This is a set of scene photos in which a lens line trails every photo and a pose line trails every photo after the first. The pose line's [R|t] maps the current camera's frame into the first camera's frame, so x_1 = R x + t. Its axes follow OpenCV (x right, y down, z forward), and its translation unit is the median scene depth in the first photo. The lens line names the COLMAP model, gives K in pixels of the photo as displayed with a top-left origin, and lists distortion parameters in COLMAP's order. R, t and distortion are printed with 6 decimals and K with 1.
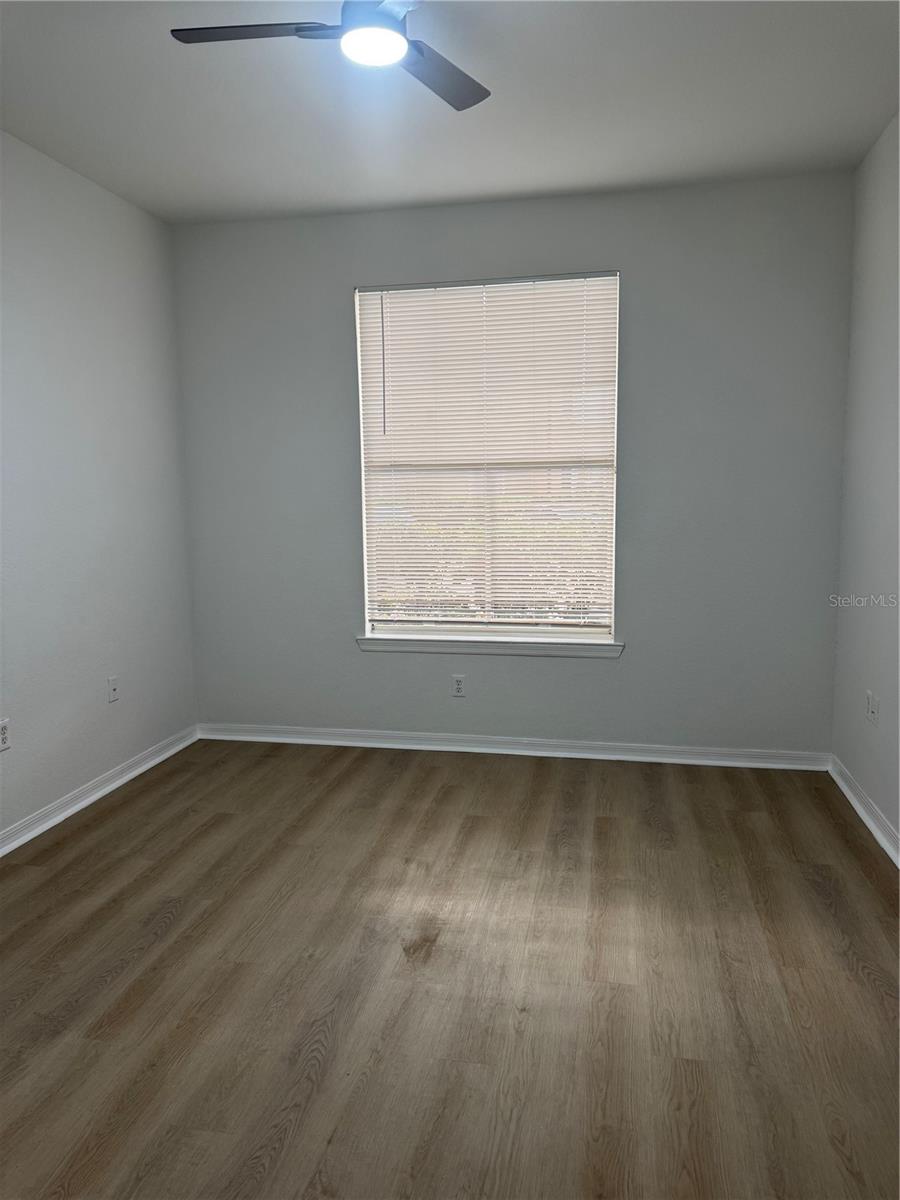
lens RADIAL K [[832.1, 0, 452.7], [0, 832.1, 608.8], [0, 0, 1]] dist [0.092272, -0.150599]
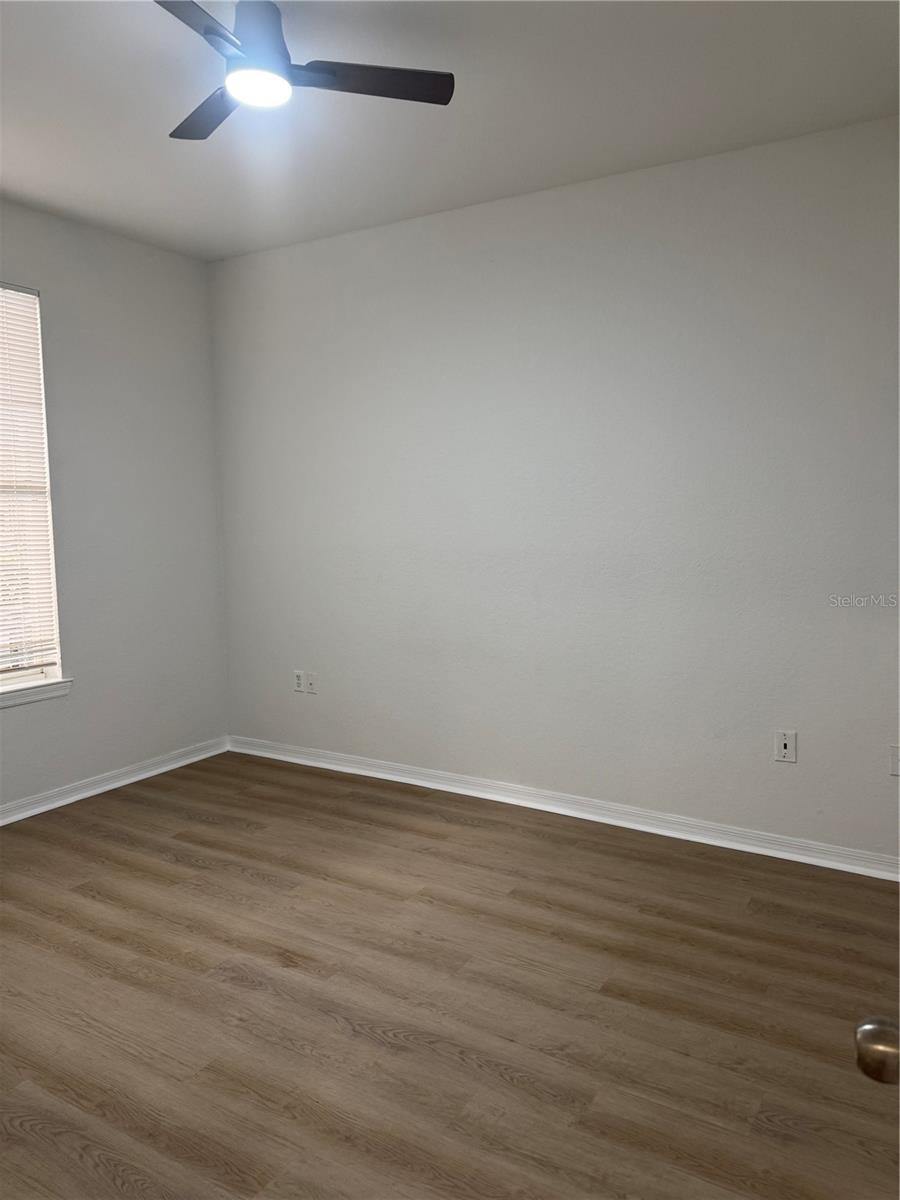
lens RADIAL K [[832.1, 0, 452.7], [0, 832.1, 608.8], [0, 0, 1]] dist [0.092272, -0.150599]
pose [[0.325781, -0.090374, 0.941116, -0.590427], [0.127912, 0.990482, 0.050836, -0.032241], [-0.936753, 0.103819, 0.334240, 0.275576]]
